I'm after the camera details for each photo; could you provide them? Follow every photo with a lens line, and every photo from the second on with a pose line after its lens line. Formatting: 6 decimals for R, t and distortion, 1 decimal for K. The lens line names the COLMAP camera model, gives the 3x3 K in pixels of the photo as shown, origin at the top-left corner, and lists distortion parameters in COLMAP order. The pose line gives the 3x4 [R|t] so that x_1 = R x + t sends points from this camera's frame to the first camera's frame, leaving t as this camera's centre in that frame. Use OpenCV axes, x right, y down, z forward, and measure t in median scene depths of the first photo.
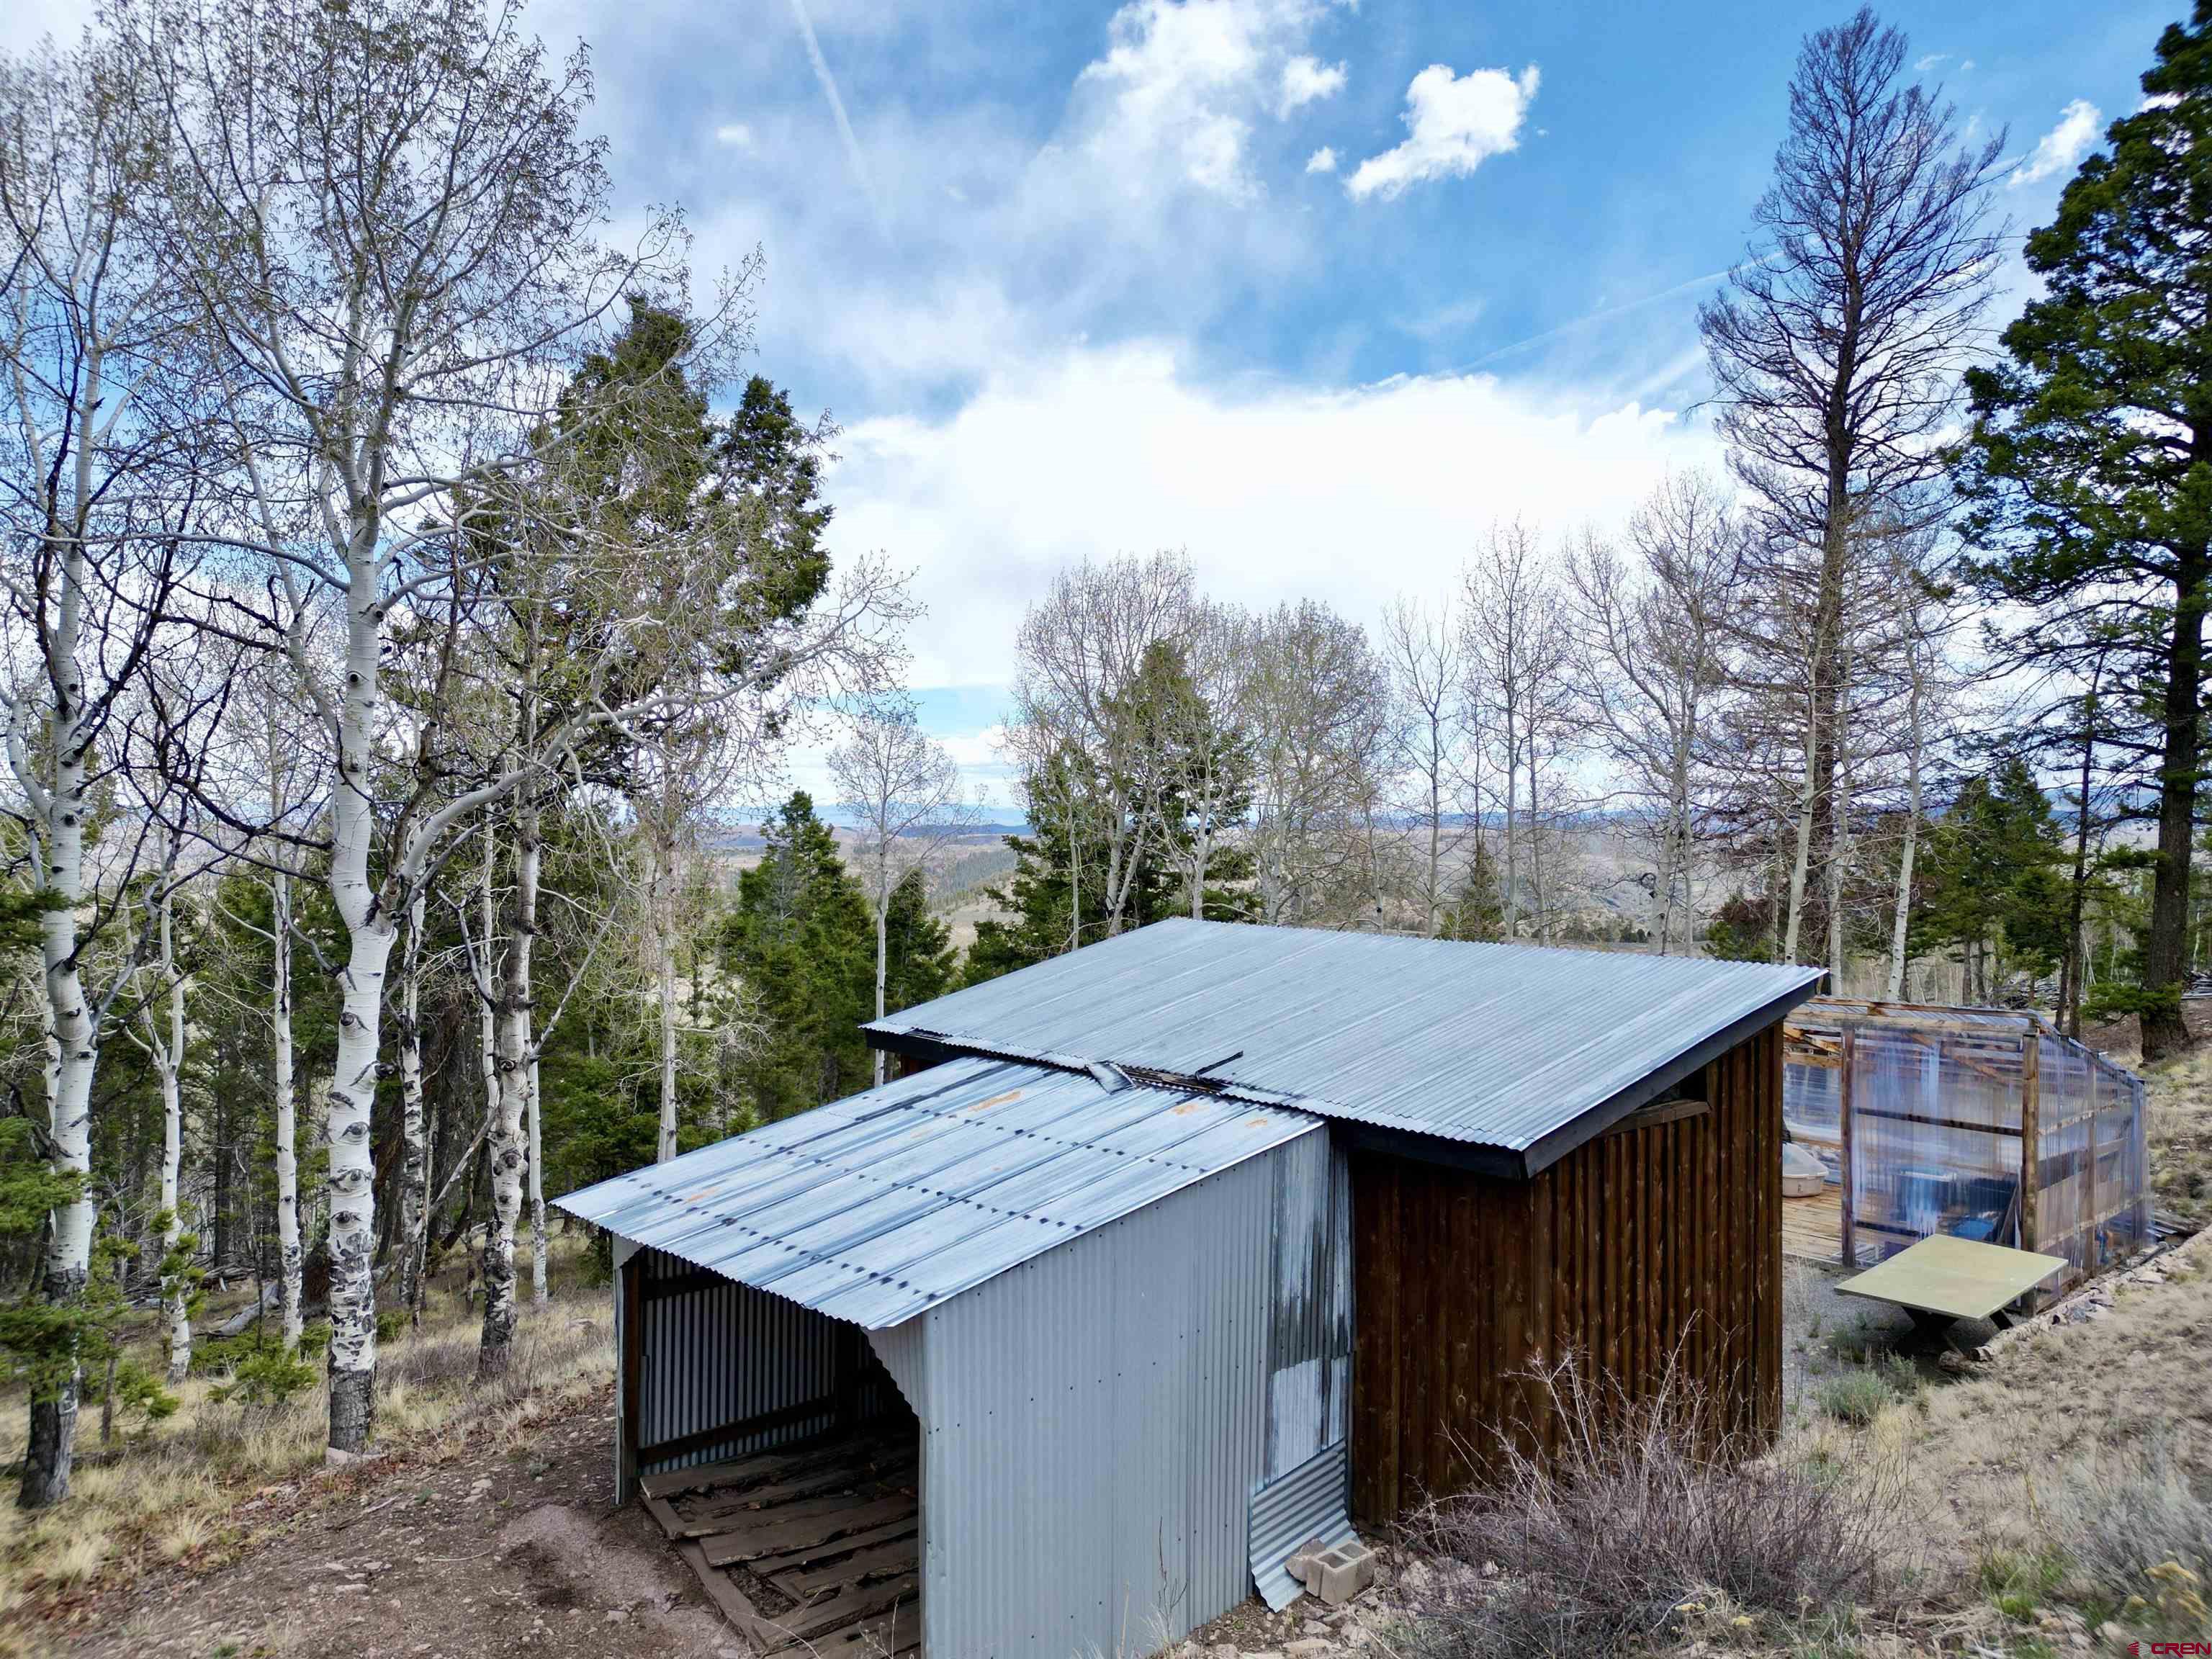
lens RADIAL K [[1553.2, 0, 1106.0], [0, 1553.2, 829.5], [0, 0, 1]] dist [0.051025, -0.041421]
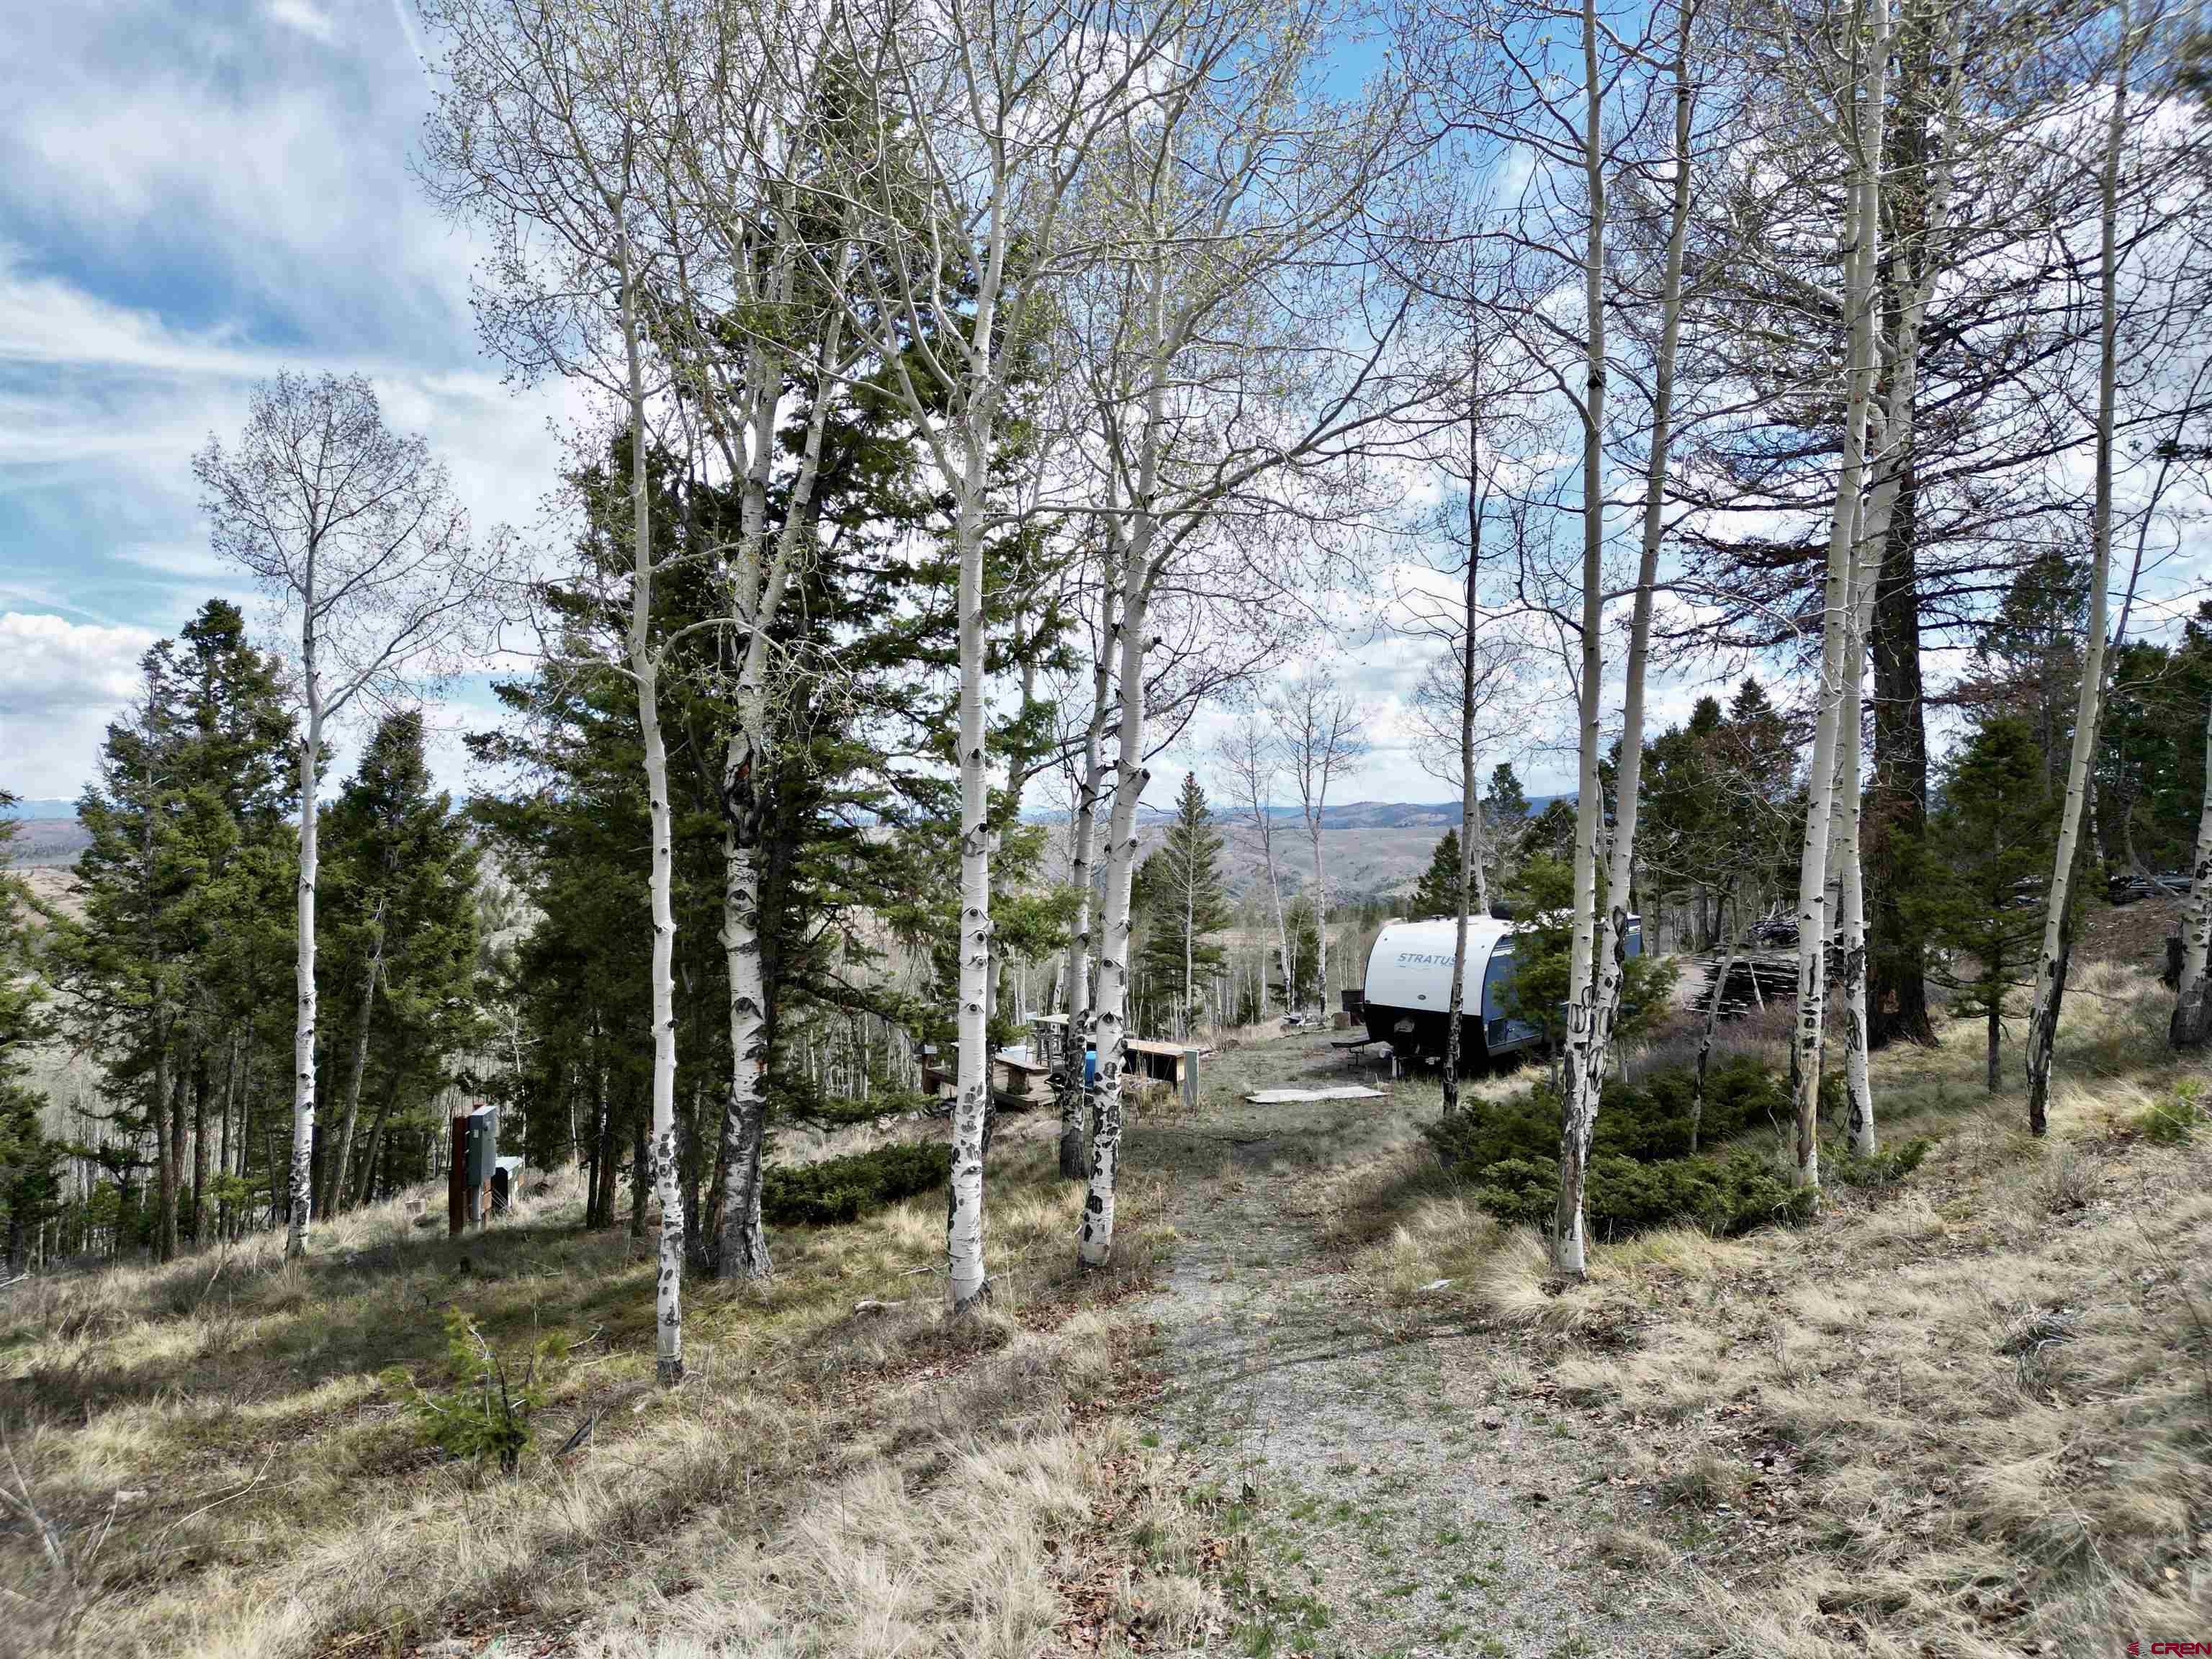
lens RADIAL K [[1553.2, 0, 1106.0], [0, 1553.2, 829.5], [0, 0, 1]] dist [0.051025, -0.041421]
pose [[0.973847, 0.003471, 0.227180, 0.001705], [-0.004342, 0.999985, 0.003333, 0.061688], [-0.227165, -0.004232, 0.973847, 0.323514]]
